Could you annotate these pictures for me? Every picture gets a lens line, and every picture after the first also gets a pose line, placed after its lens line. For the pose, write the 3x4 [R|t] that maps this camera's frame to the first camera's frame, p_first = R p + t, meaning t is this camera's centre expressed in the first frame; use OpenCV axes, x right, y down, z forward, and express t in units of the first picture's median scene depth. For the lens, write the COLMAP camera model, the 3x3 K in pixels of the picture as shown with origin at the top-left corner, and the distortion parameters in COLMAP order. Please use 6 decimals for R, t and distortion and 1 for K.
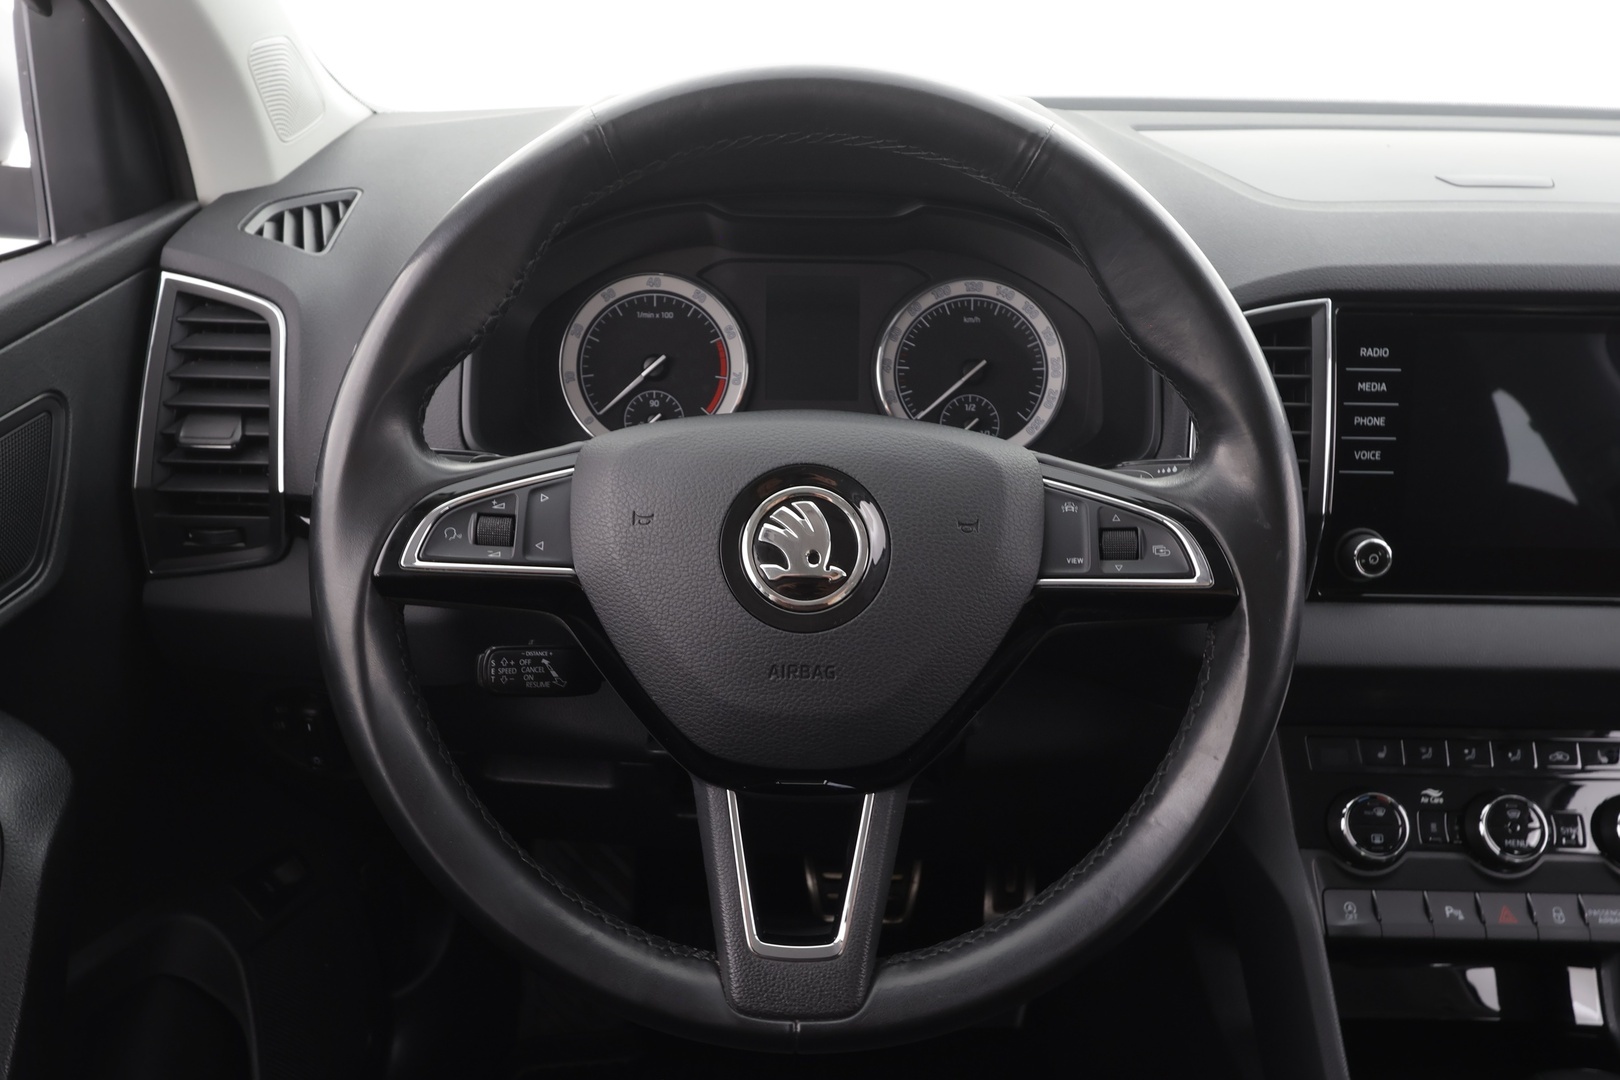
lens RADIAL K [[1192.9, 0, 804.6], [0, 1192.9, 545.3], [0, 0, 1]] dist [0.005353, -0.007043]
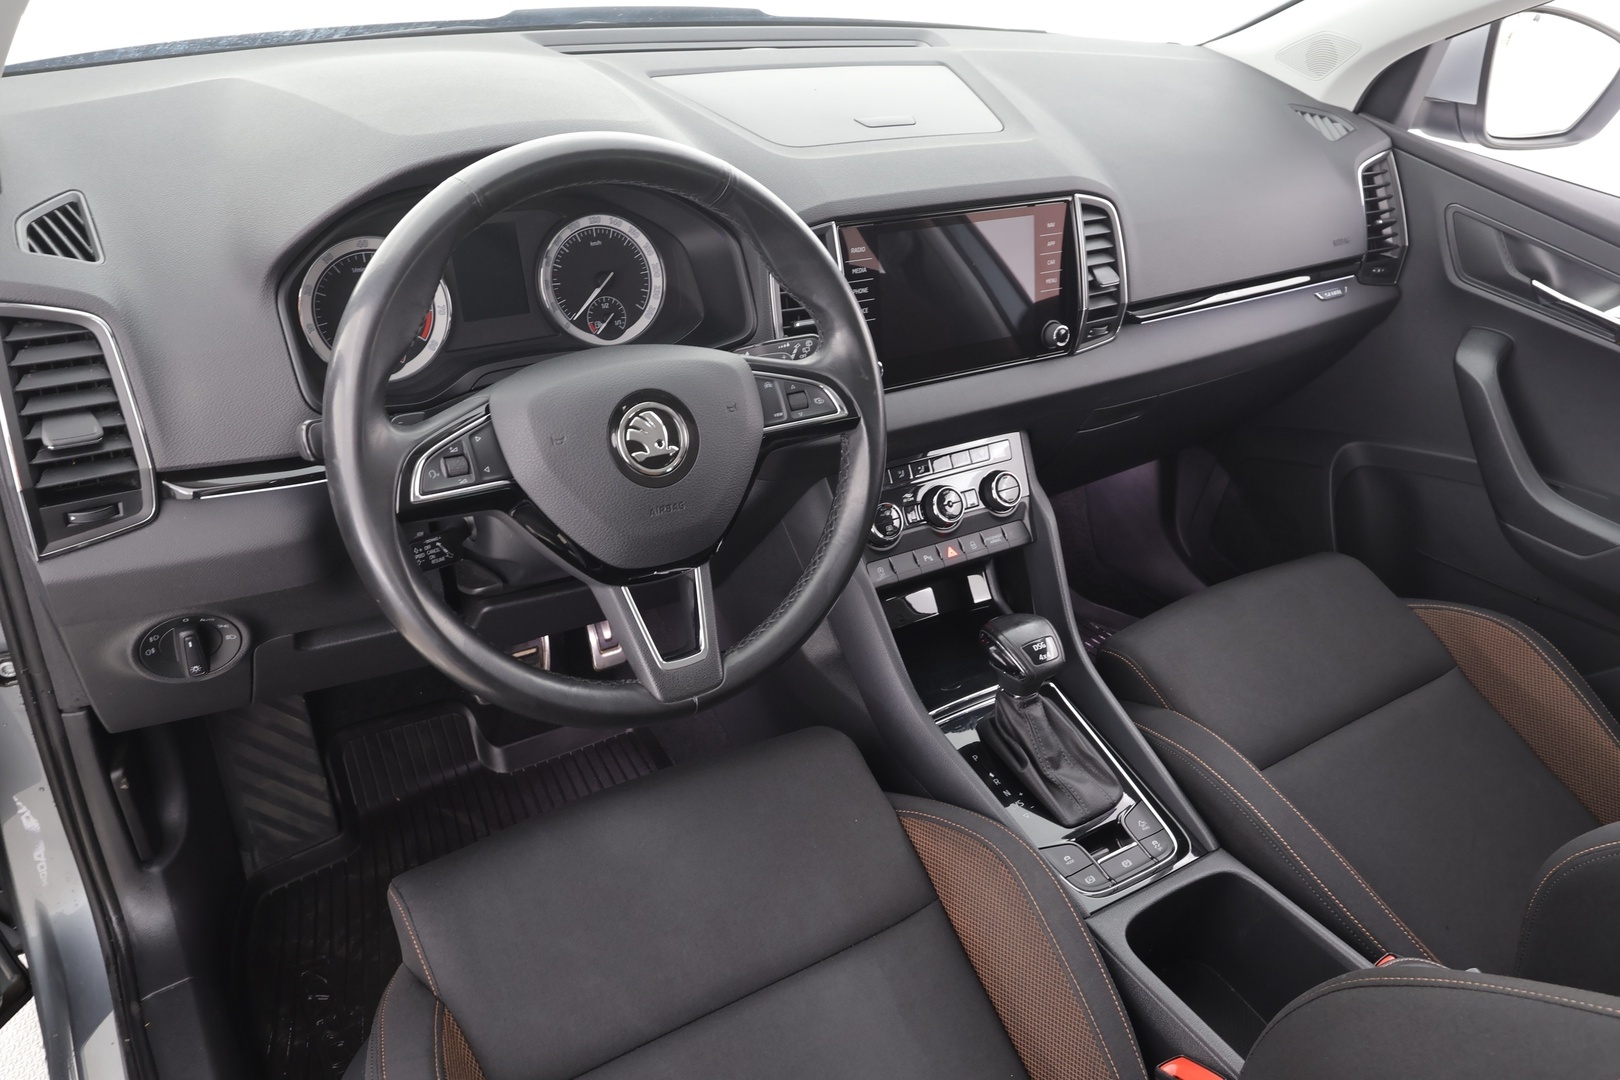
lens RADIAL K [[1192.9, 0, 810.7], [0, 1192.9, 541.1], [0, 0, 1]] dist [0.005353, -0.007043]
pose [[0.834658, -0.242133, 0.494690, -0.553162], [0.146493, 0.963425, 0.224393, -0.165227], [-0.530929, -0.114823, 0.839601, -0.464049]]
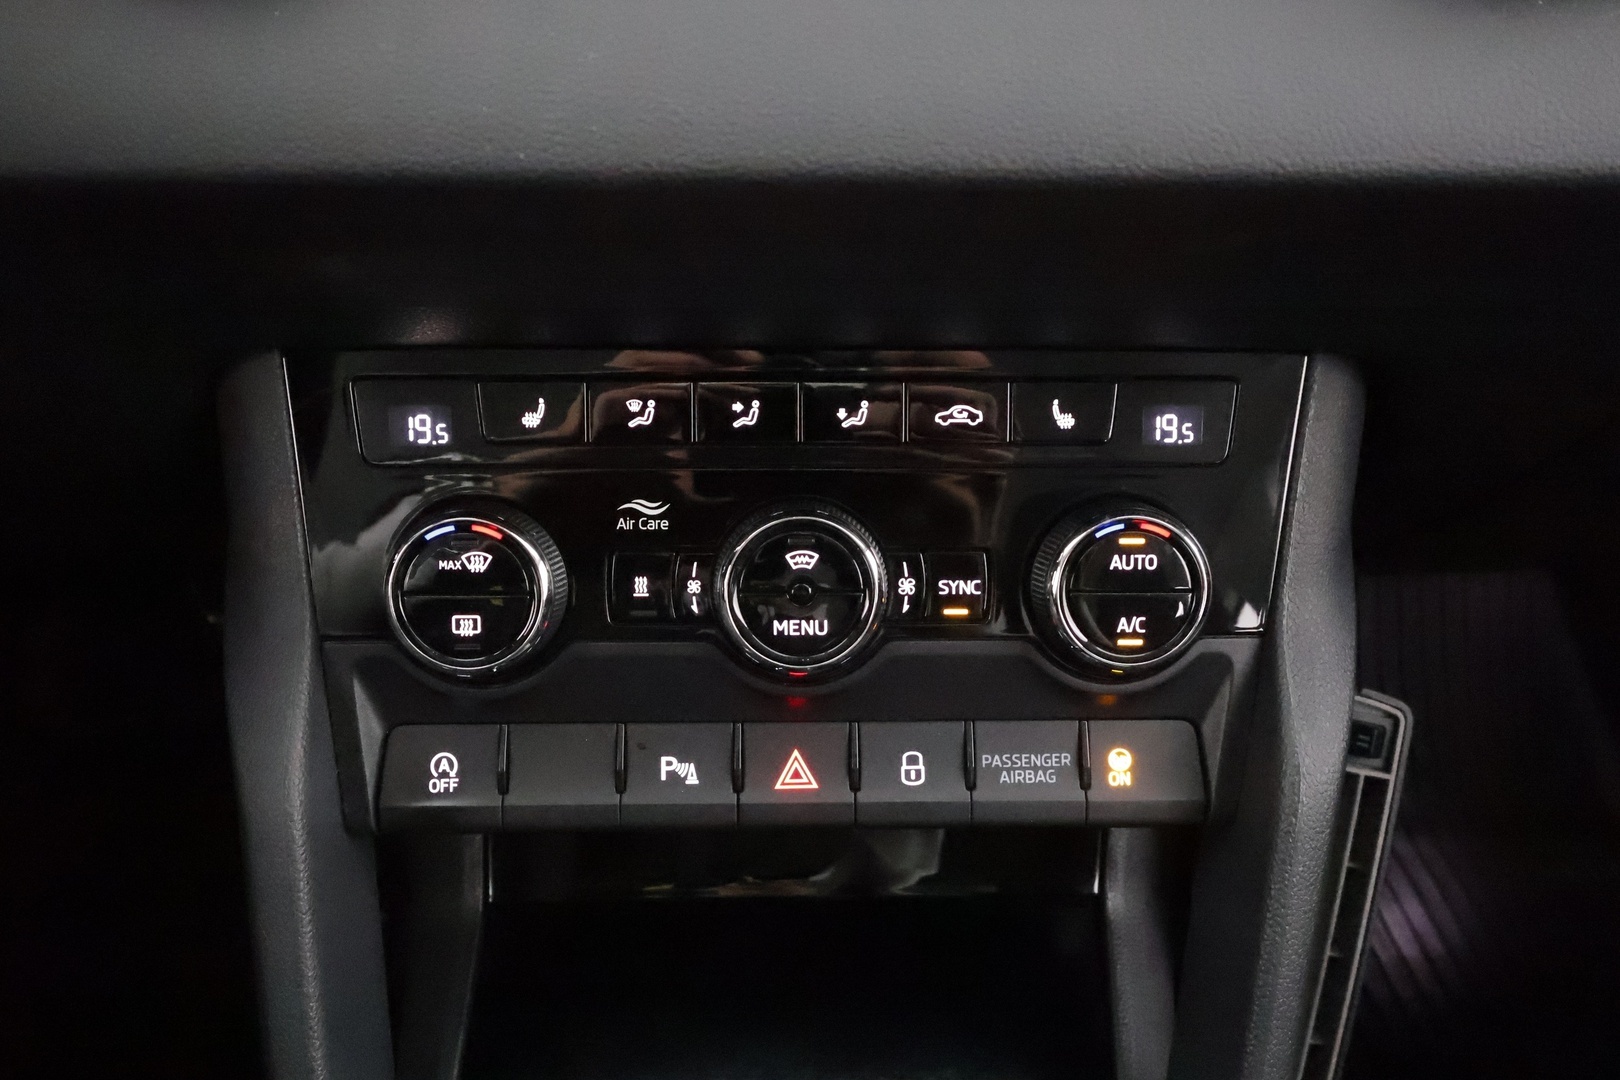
lens RADIAL K [[1192.9, 0, 810.3], [0, 1192.9, 542.2], [0, 0, 1]] dist [0.005353, -0.007043]
pose [[0.999338, -0.022498, 0.028600, 0.674022], [0.011972, 0.945487, 0.325440, 0.097712], [-0.034363, -0.324882, 0.945130, 0.703321]]
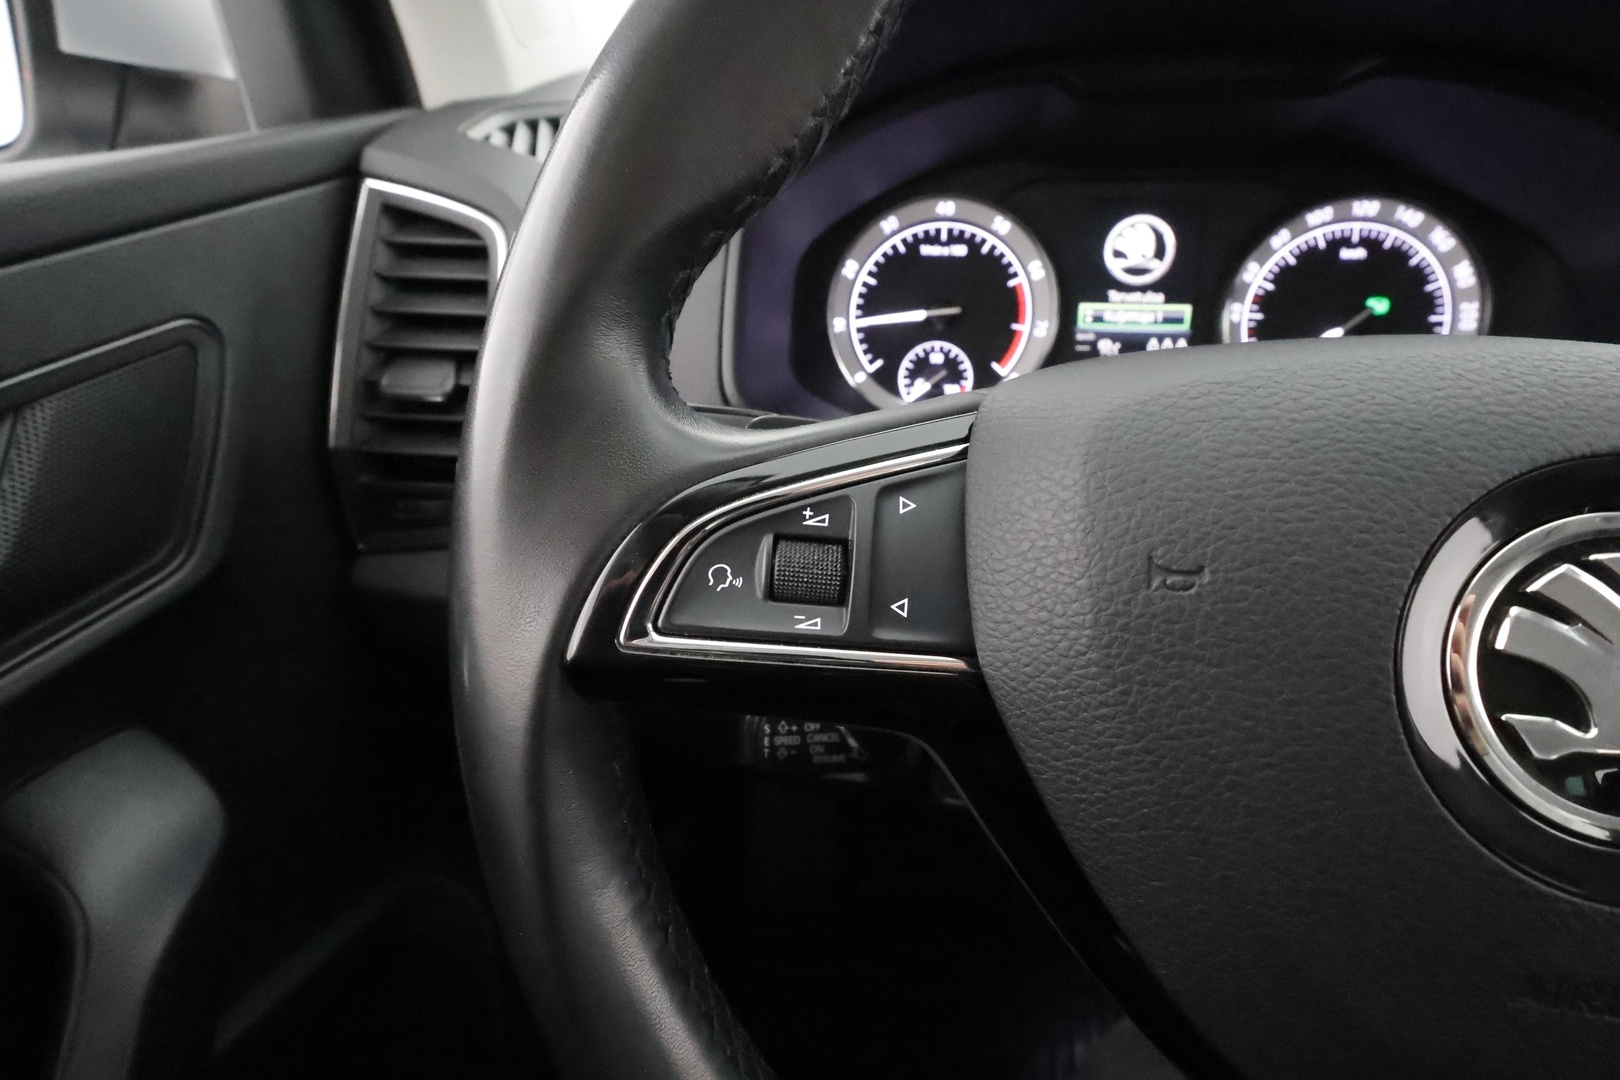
lens RADIAL K [[748.4, 0, 807.9], [0, 748.4, 543.3], [0, 0, 1]] dist [-0.003480, 0.001967]
pose [[0.990740, 0.042319, -0.129012, -0.183239], [-0.030833, 0.995486, 0.089763, -0.042299], [0.132228, -0.084954, 0.987572, 0.580386]]
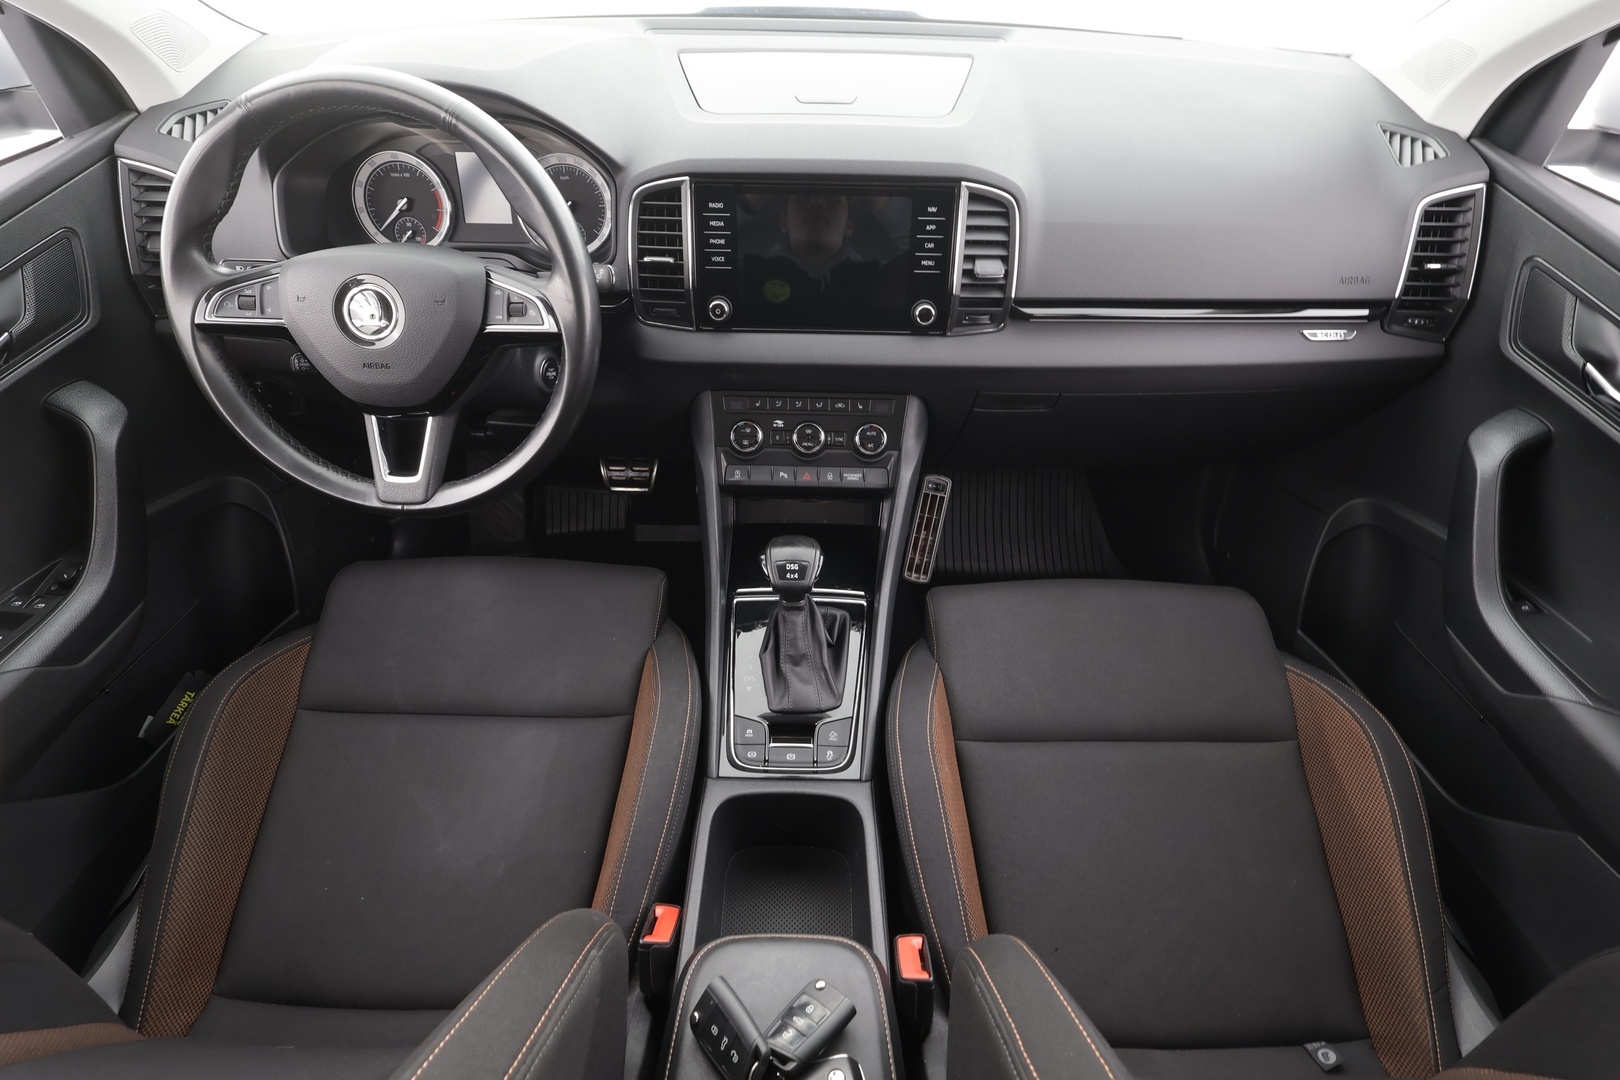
lens RADIAL K [[748.4, 0, 805.9], [0, 748.4, 542.3], [0, 0, 1]] dist [-0.003480, 0.001967]
pose [[0.999989, 0.003483, -0.003250, 0.684068], [-0.002180, 0.941143, 0.338002, -0.056325], [0.004236, -0.337991, 0.941140, -0.423291]]
